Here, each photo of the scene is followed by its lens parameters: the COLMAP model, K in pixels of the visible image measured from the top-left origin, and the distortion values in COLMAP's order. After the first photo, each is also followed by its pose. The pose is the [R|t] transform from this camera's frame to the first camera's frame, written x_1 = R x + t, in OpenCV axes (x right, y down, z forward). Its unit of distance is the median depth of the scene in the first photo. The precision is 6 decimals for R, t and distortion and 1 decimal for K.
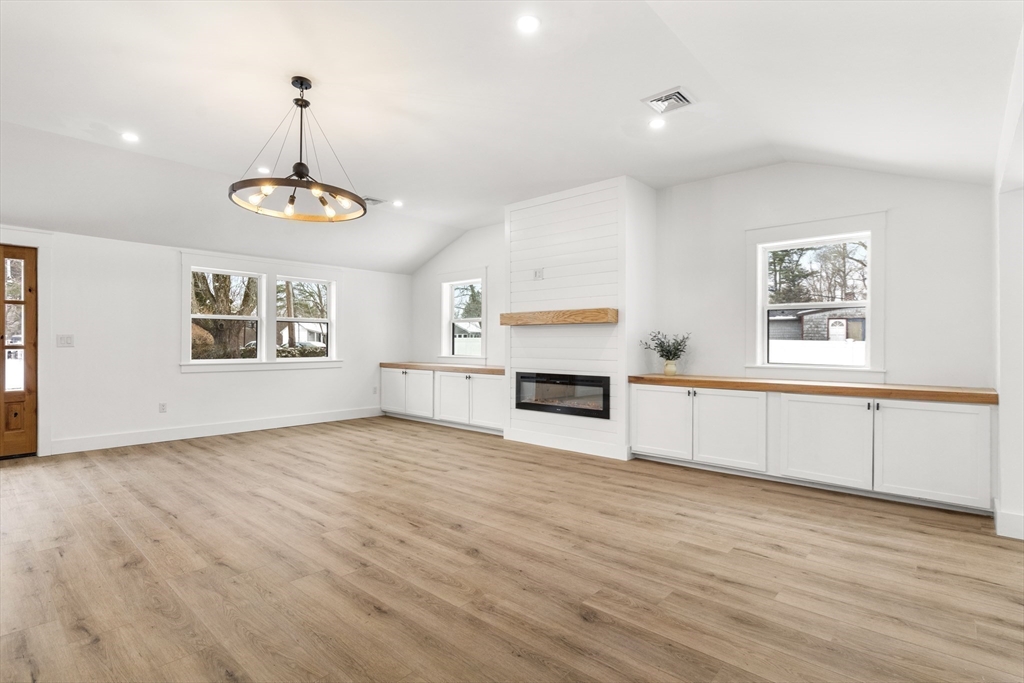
lens RADIAL K [[487.5, 0, 508.0], [0, 487.5, 343.0], [0, 0, 1]] dist [0.000227, 0.000452]
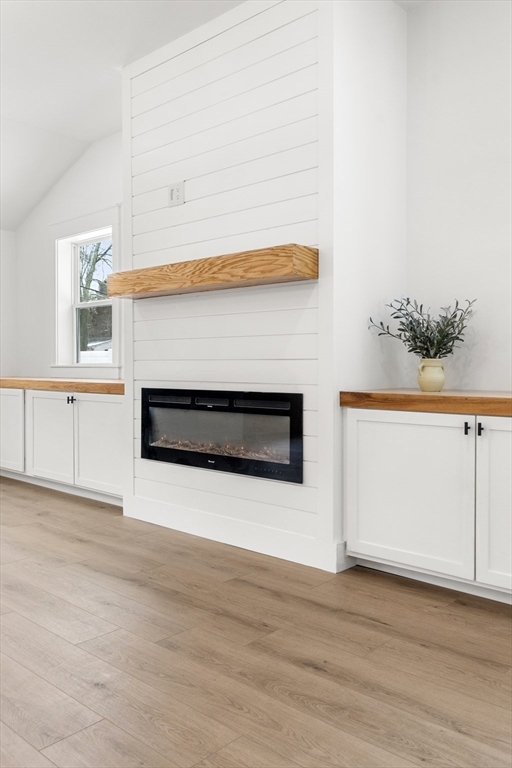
lens RADIAL K [[623.8, 0, 258.0], [0, 623.8, 370.5], [0, 0, 1]] dist [-0.006221, -0.004911]
pose [[0.999992, -0.001897, -0.003629, 0.169245], [0.001931, 0.999955, 0.009268, 0.041512], [0.003612, -0.009275, 0.999950, 0.401363]]
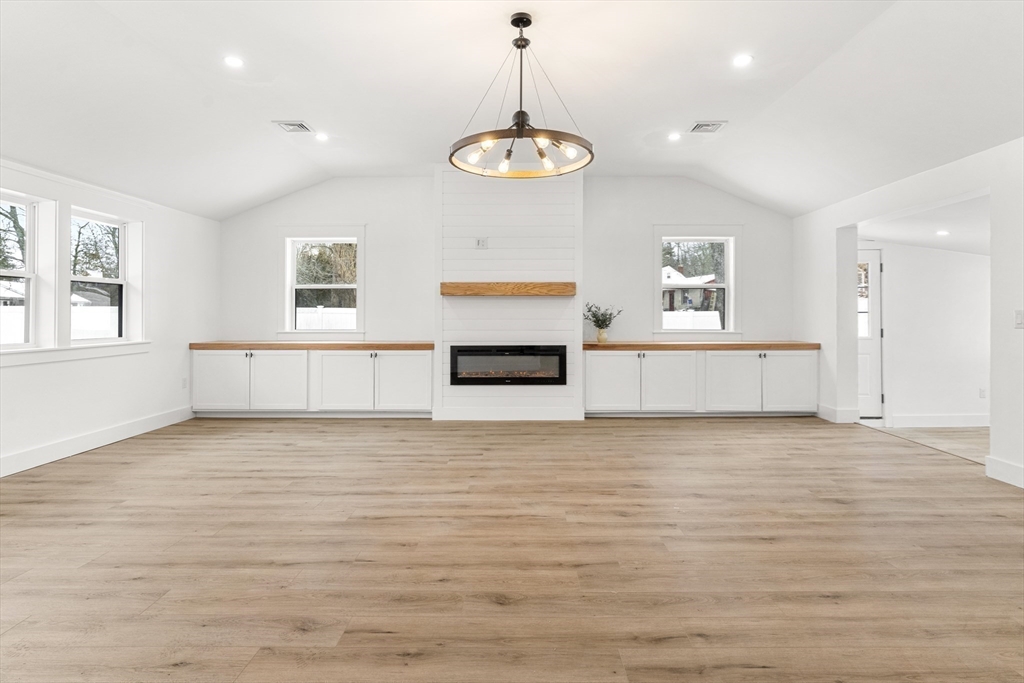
lens RADIAL K [[544.6, 0, 503.1], [0, 544.6, 343.8], [0, 0, 1]] dist [0.001338, 0.000637]
pose [[0.758654, -0.040633, 0.650226, -0.685065], [0.003388, 0.998286, 0.058431, -0.005210], [-0.651485, -0.042126, 0.757491, 0.182295]]
